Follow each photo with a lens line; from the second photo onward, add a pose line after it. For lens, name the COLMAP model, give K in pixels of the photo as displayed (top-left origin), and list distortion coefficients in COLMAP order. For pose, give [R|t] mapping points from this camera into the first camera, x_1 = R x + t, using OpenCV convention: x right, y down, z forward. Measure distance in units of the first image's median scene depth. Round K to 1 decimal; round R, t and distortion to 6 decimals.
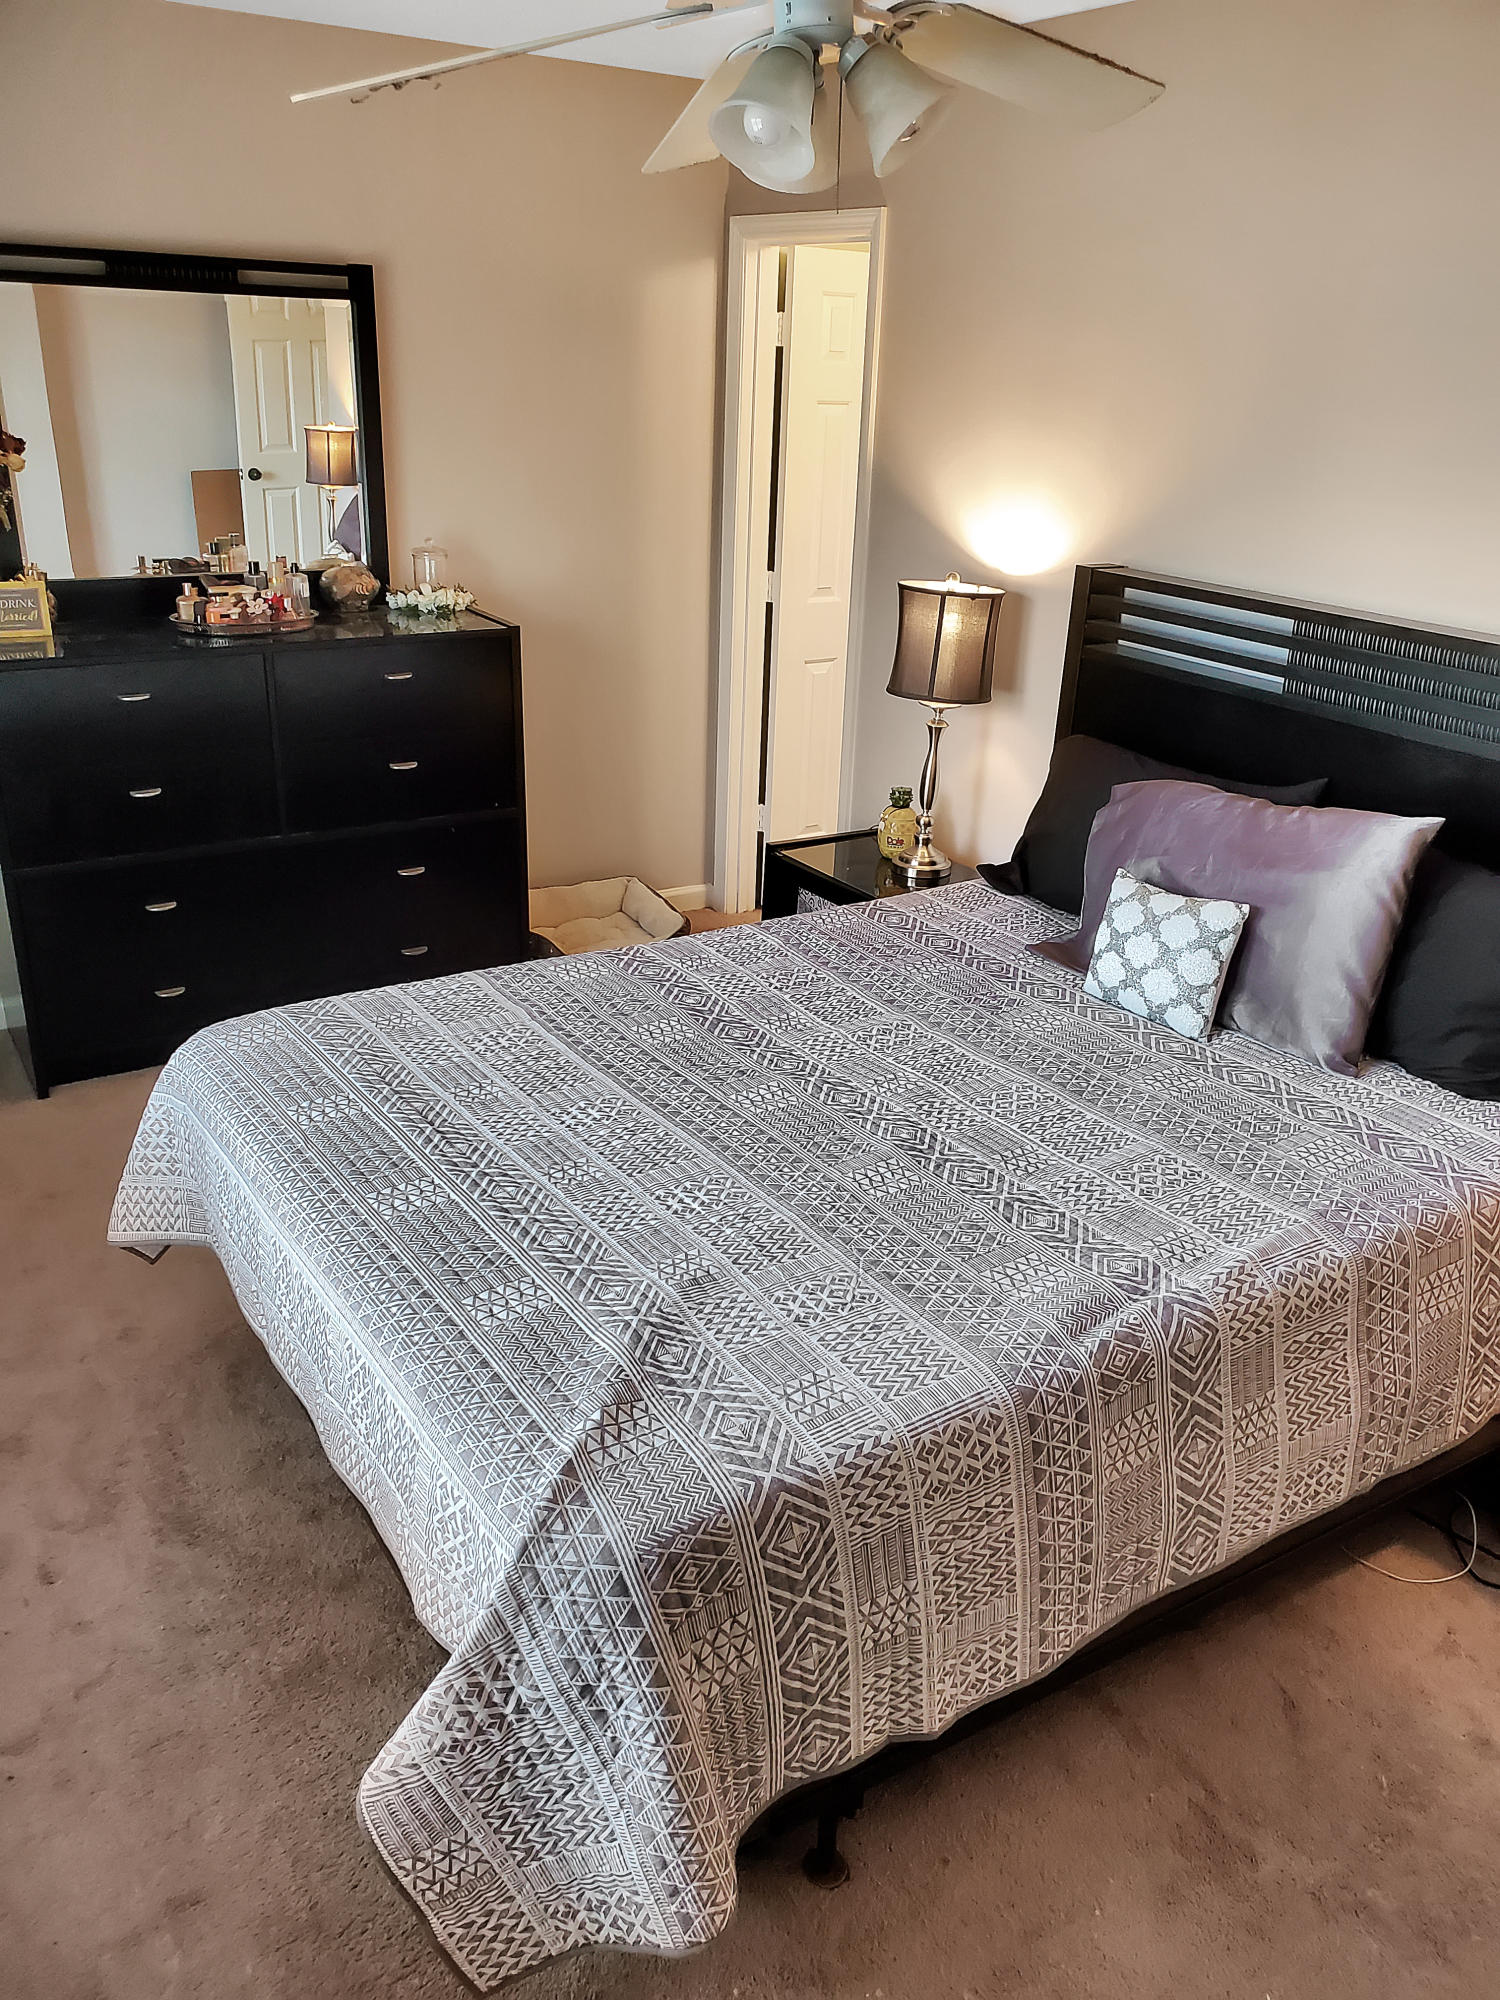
lens RADIAL K [[1610.6, 0, 750.0], [0, 1610.6, 1000.0], [0, 0, 1]] dist [0.037194, 0.000749]
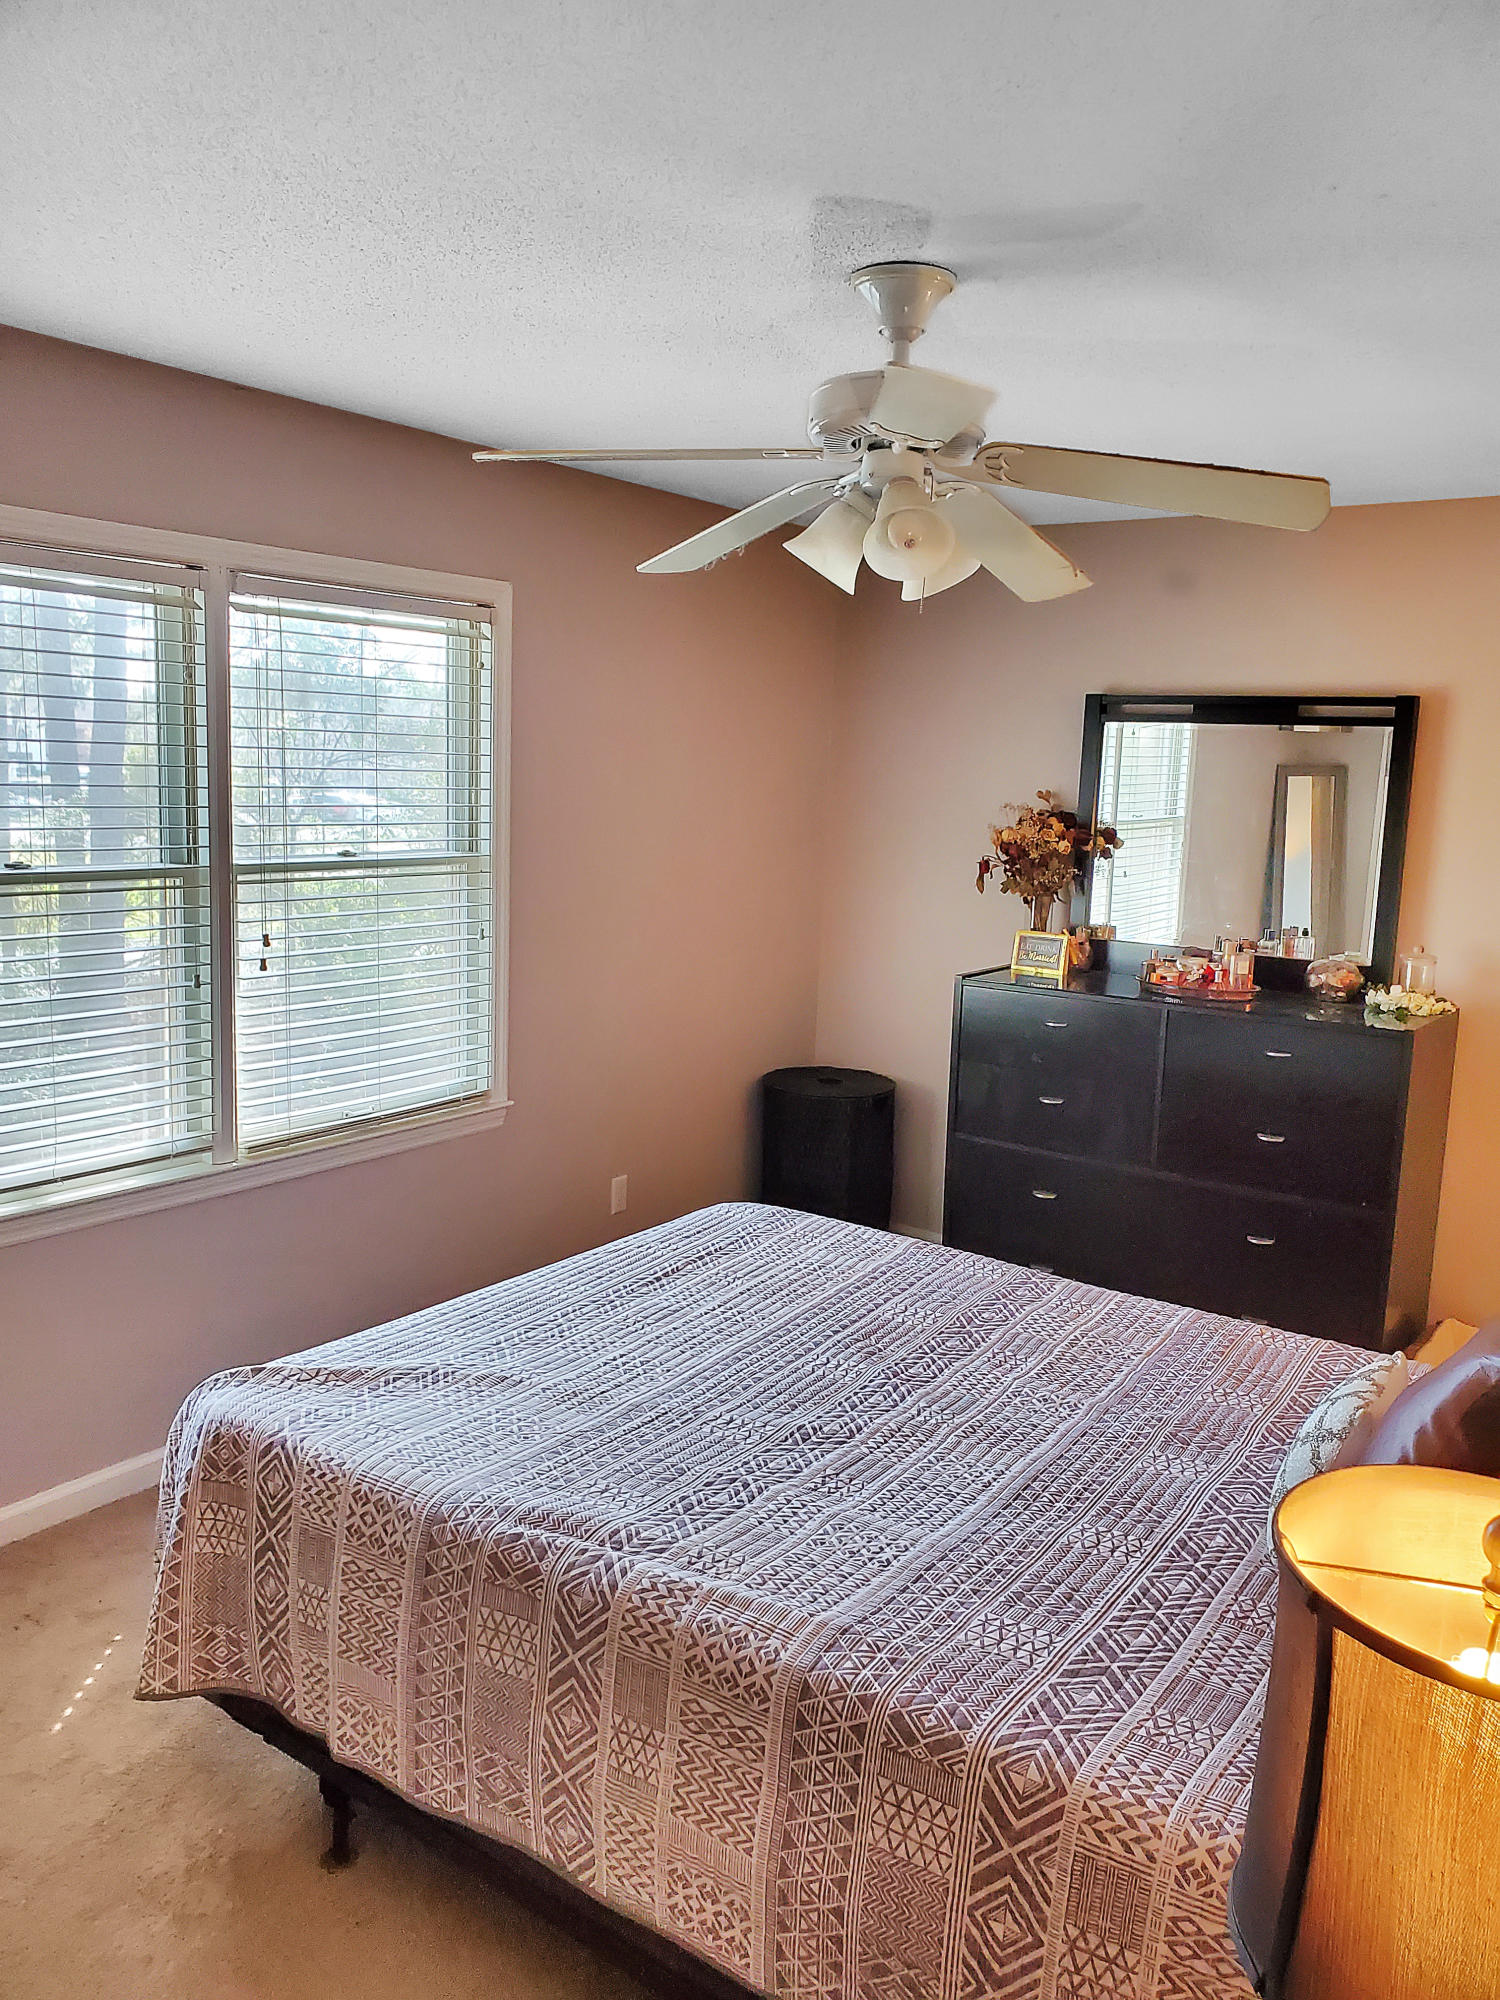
lens RADIAL K [[1610.6, 0, 750.0], [0, 1610.6, 1000.0], [0, 0, 1]] dist [0.037194, 0.000749]
pose [[0.353321, 0.125577, -0.927035, 1.139663], [-0.375762, 0.926547, -0.017703, -0.150842], [0.856719, 0.354600, 0.374556, 0.537785]]
